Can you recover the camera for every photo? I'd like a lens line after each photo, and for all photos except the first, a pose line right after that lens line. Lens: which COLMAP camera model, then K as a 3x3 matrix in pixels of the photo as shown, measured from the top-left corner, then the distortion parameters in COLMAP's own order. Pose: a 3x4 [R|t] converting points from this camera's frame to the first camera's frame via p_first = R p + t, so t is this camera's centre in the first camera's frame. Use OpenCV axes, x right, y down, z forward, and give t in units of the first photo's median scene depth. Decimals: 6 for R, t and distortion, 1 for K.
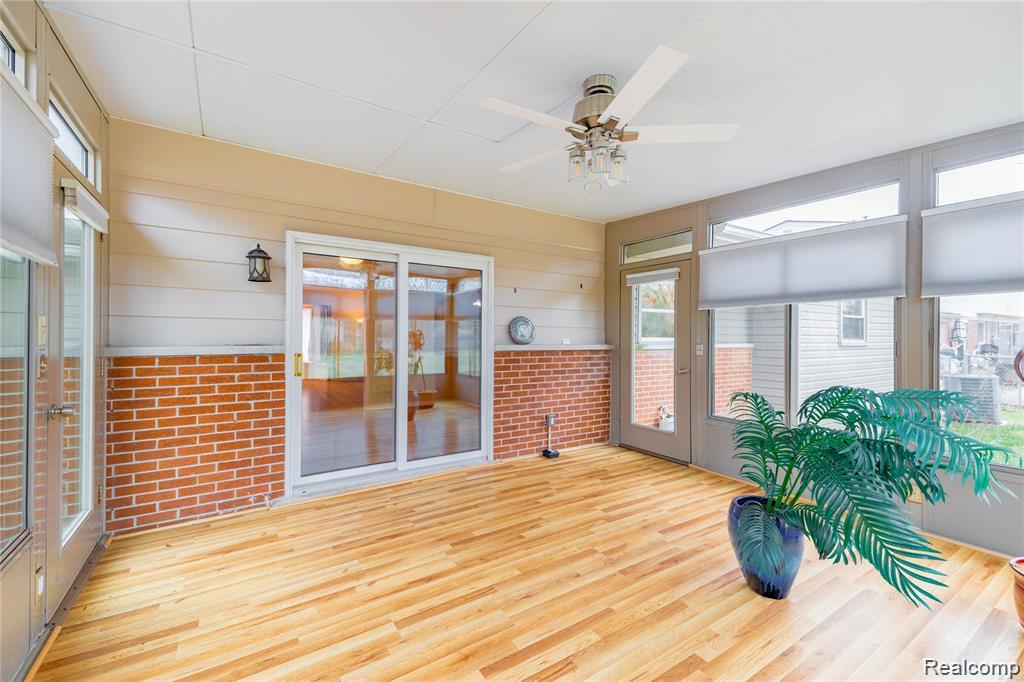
lens RADIAL K [[416.9, 0, 506.7], [0, 416.9, 335.6], [0, 0, 1]] dist [0.039647, -0.012135]
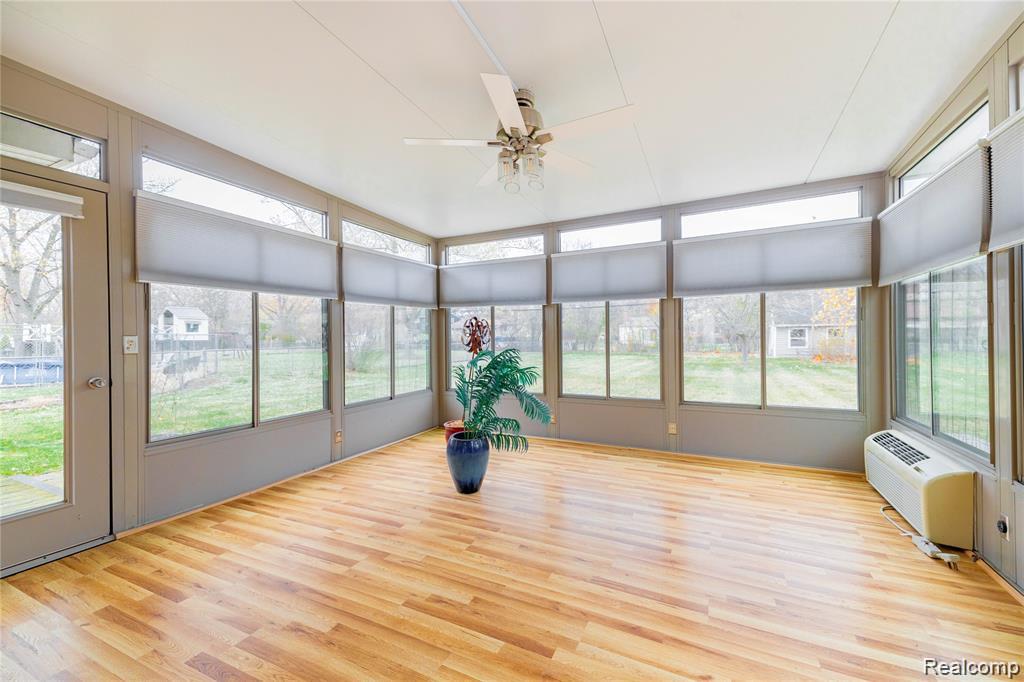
lens RADIAL K [[416.9, 0, 520.4], [0, 416.9, 336.8], [0, 0, 1]] dist [0.039647, -0.012135]
pose [[-0.518452, -0.001694, 0.855105, -0.532768], [0.006936, 0.999957, 0.006186, 0.032568], [-0.855078, 0.009138, -0.518418, 1.143935]]
